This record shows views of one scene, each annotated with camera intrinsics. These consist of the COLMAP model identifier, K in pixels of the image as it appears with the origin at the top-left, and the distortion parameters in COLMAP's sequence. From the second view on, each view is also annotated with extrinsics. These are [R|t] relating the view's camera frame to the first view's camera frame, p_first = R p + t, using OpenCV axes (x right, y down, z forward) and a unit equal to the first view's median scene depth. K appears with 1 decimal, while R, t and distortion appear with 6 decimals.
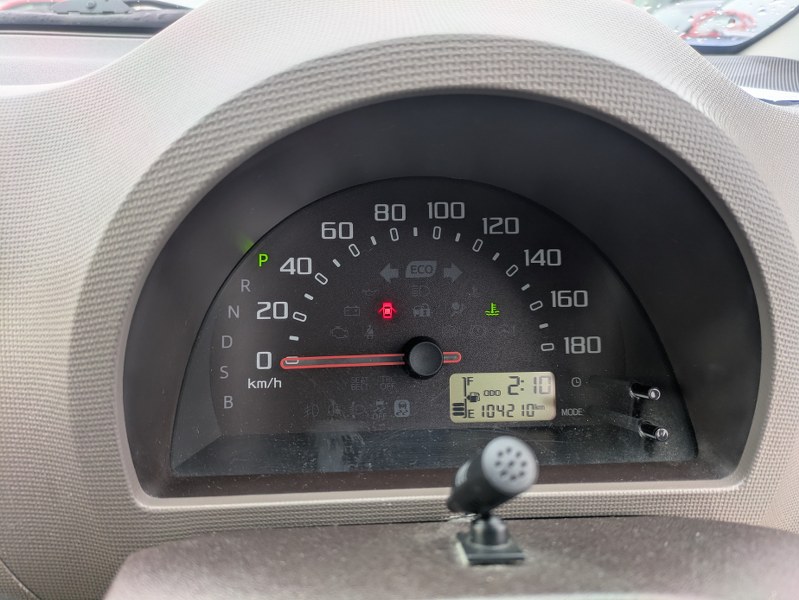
lens RADIAL K [[591.3, 0, 401.1], [0, 591.3, 302.3], [0, 0, 1]] dist [0.050938, -0.038417]
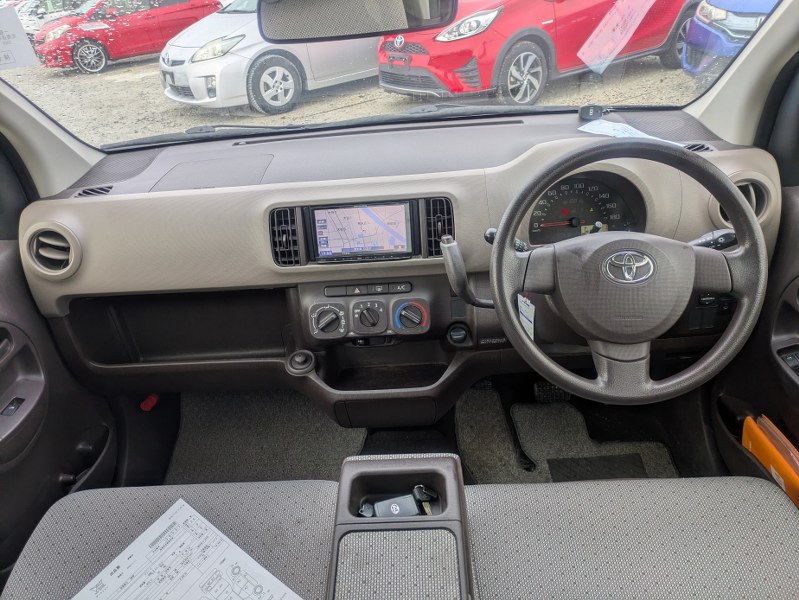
lens RADIAL K [[591.3, 0, 383.5], [0, 591.3, 312.4], [0, 0, 1]] dist [0.050938, -0.038417]
pose [[0.992400, -0.044440, -0.114752, -0.834711], [0.057284, 0.992149, 0.111175, 0.176507], [0.108910, -0.116903, 0.987154, -3.308615]]
